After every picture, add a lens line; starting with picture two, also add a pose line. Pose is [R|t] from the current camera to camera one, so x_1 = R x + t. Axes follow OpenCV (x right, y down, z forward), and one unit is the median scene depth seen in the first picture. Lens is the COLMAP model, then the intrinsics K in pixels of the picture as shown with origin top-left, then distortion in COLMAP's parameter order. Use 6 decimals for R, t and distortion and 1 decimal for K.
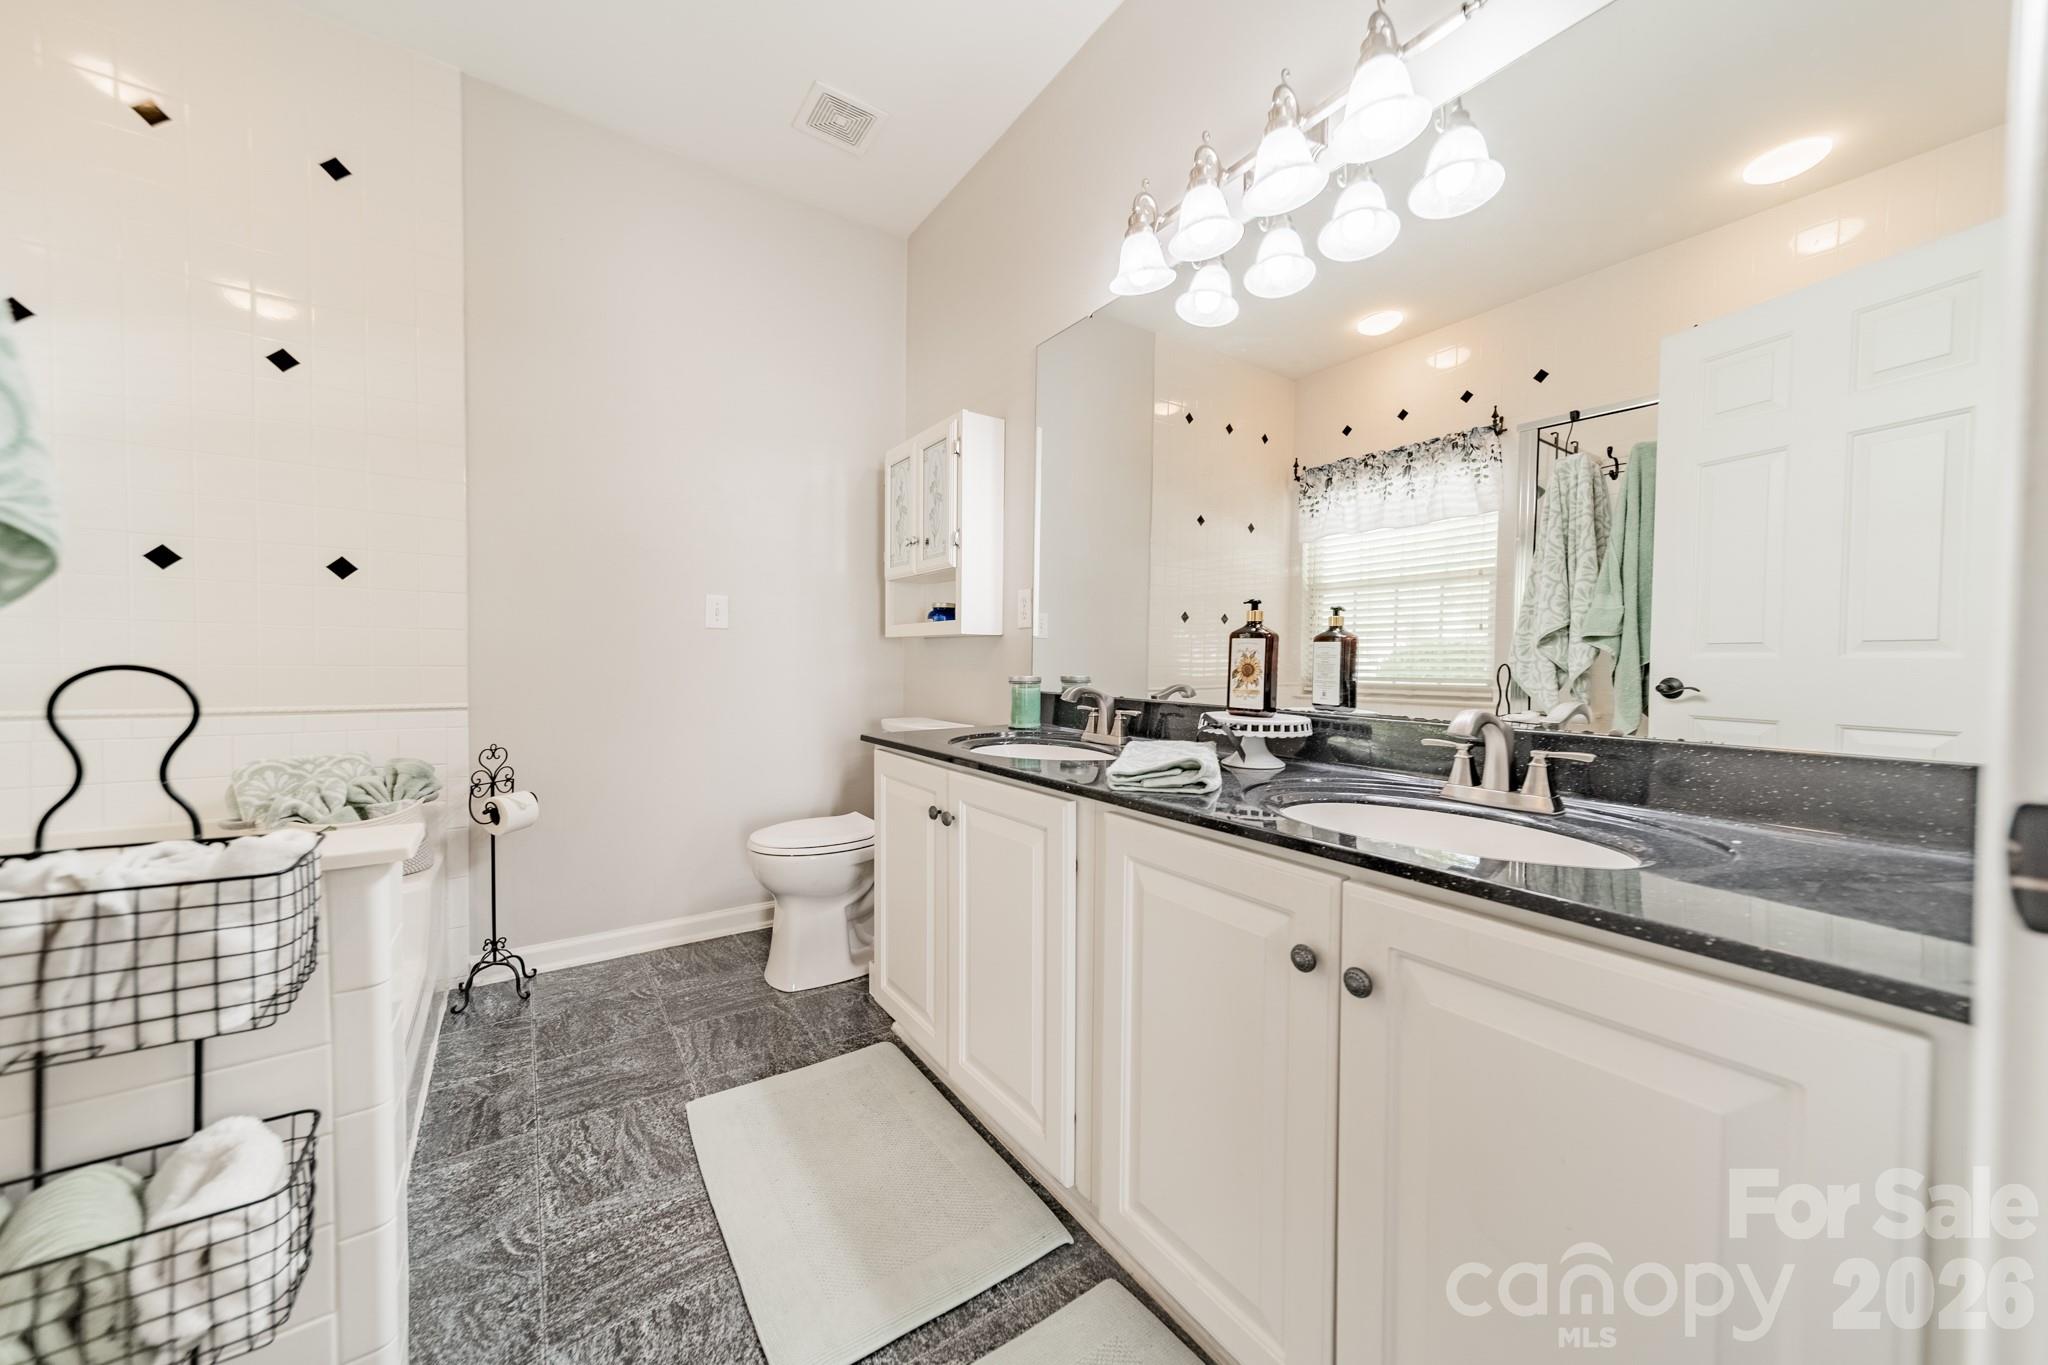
lens RADIAL K [[725.9, 0, 1031.2], [0, 725.9, 669.9], [0, 0, 1]] dist [0.002577, 0.000054]
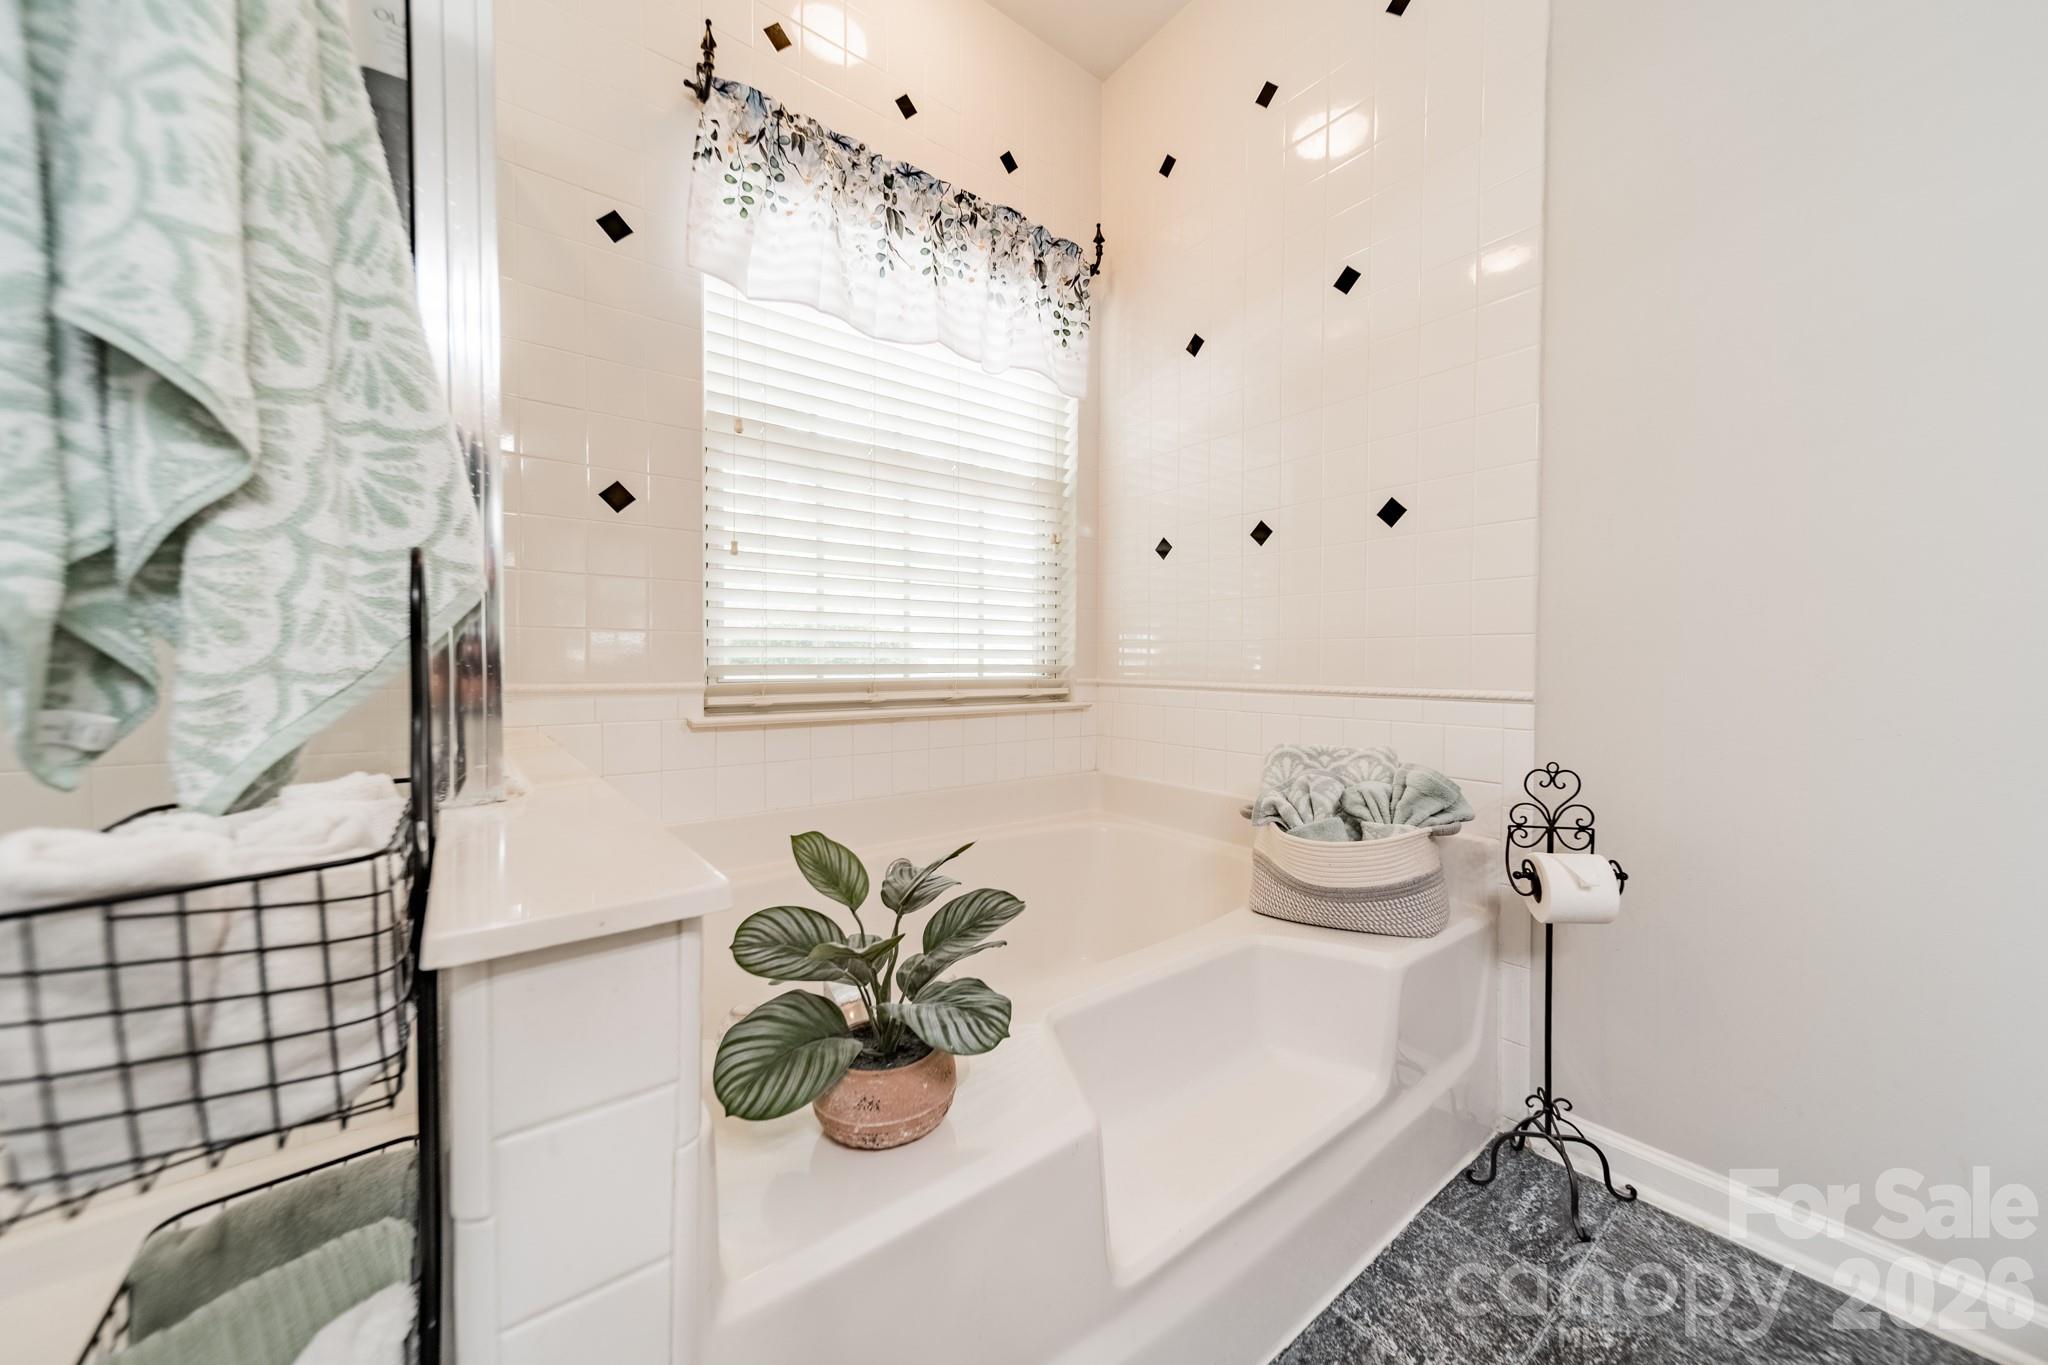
lens RADIAL K [[725.9, 0, 1031.6], [0, 725.9, 680.1], [0, 0, 1]] dist [0.002577, 0.000054]
pose [[0.064622, 0.005230, -0.997896, -0.185972], [-0.023663, 0.999713, 0.003707, 0.044501], [0.997629, 0.023374, 0.064727, 0.552541]]
